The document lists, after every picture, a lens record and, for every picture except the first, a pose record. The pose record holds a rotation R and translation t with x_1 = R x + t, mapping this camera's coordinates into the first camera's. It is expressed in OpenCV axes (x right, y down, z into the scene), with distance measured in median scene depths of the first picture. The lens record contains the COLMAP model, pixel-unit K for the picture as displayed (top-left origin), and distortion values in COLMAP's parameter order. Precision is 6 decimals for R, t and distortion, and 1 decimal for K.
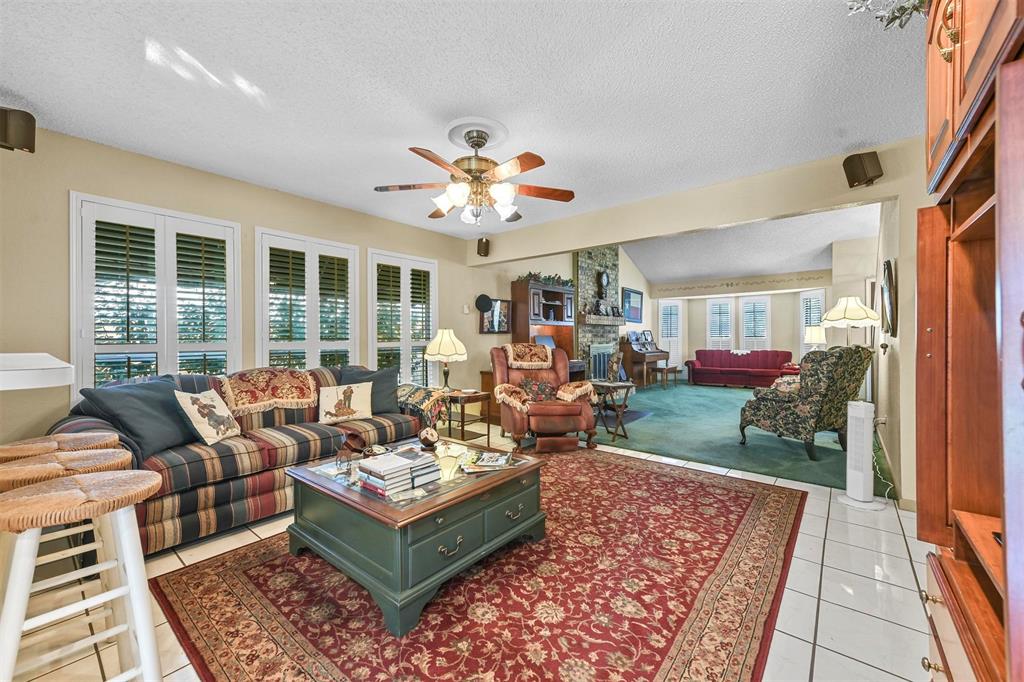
lens RADIAL K [[403.2, 0, 511.3], [0, 403.2, 338.6], [0, 0, 1]] dist [0.012821, 0.000943]
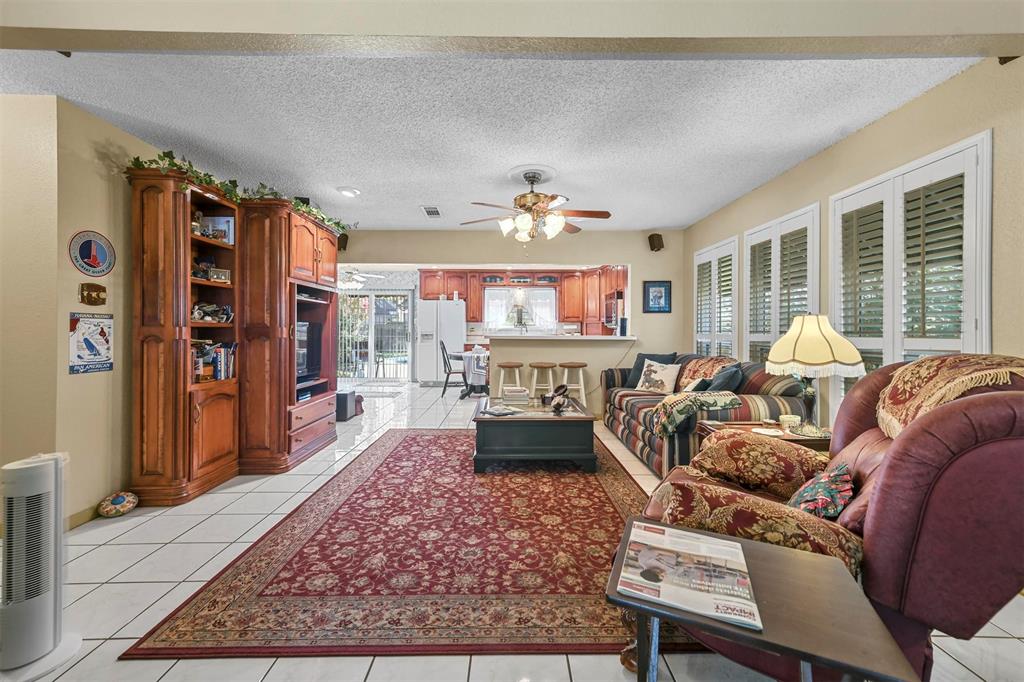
lens RADIAL K [[403.2, 0, 508.9], [0, 403.2, 329.1], [0, 0, 1]] dist [0.012821, 0.000943]
pose [[-0.764013, 0.000048, -0.645200, 0.812184], [-0.001399, 0.999998, 0.001731, -0.009234], [0.645199, 0.002225, -0.764012, 1.952296]]
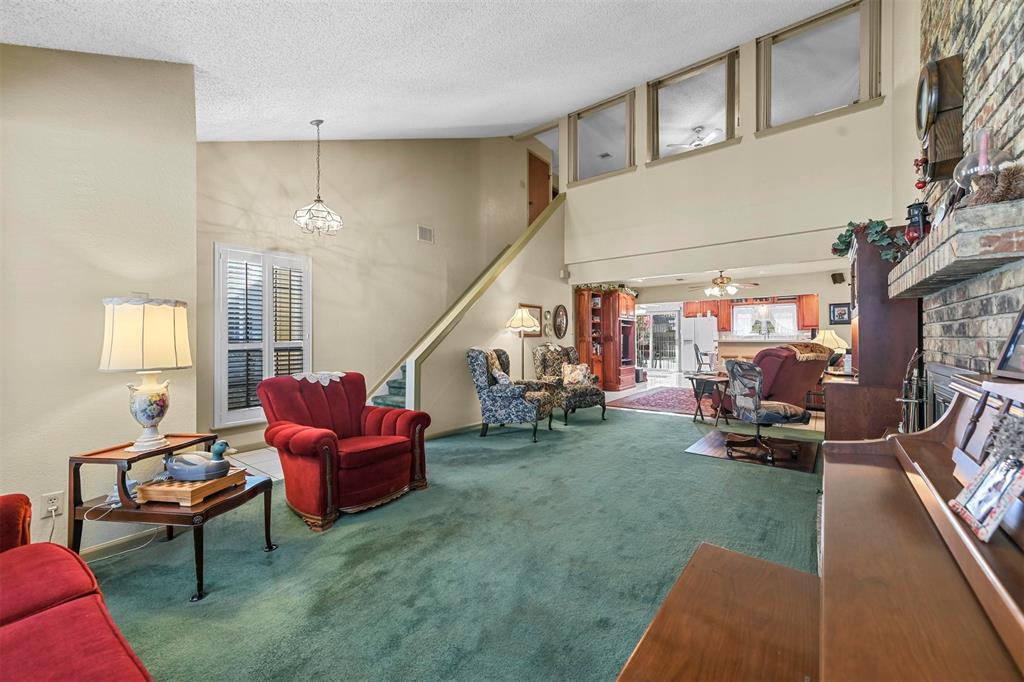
lens RADIAL K [[403.2, 0, 512.8], [0, 403.2, 338.5], [0, 0, 1]] dist [0.012821, 0.000943]
pose [[-0.999168, 0.011938, -0.038997, 1.562173], [0.011810, 0.999924, 0.003529, -0.022063], [0.039036, 0.003065, -0.999233, 3.919959]]
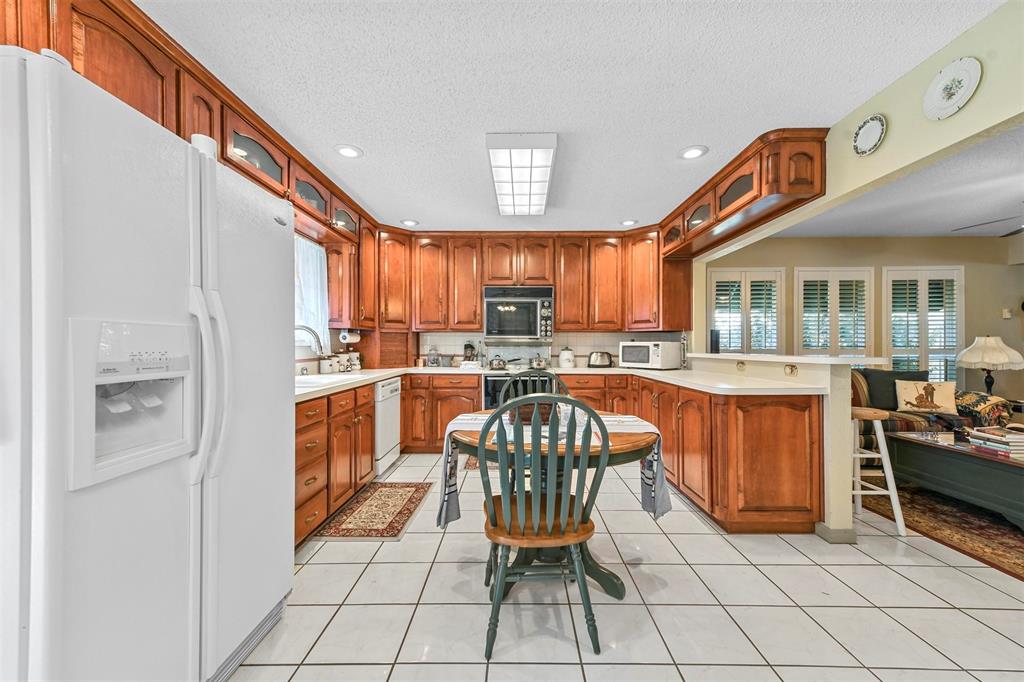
lens RADIAL K [[403.2, 0, 515.7], [0, 403.2, 344.0], [0, 0, 1]] dist [0.012821, 0.000943]
pose [[0.635947, -0.001216, -0.771732, -0.209601], [-0.002121, 0.999992, -0.003323, -0.000543], [0.771730, 0.003751, 0.635940, -0.897810]]
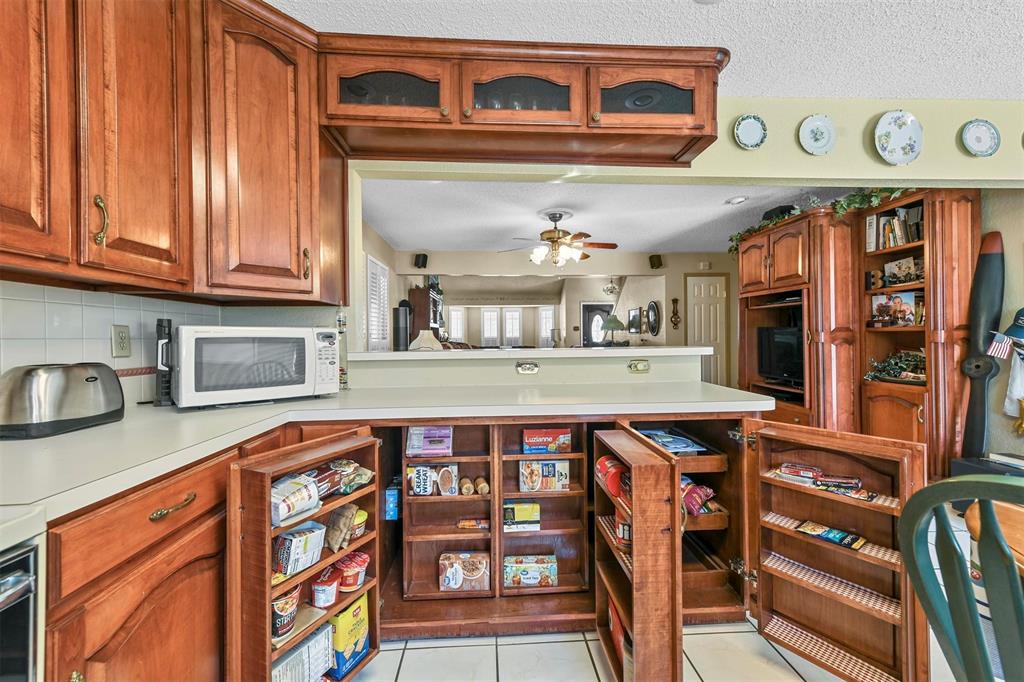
lens RADIAL K [[403.2, 0, 517.4], [0, 403.2, 337.8], [0, 0, 1]] dist [0.012821, 0.000943]
pose [[0.725799, -0.005355, 0.687886, -1.363888], [0.009159, 0.999956, -0.001879, 0.004069], [-0.687846, 0.007664, 0.725817, -0.084594]]
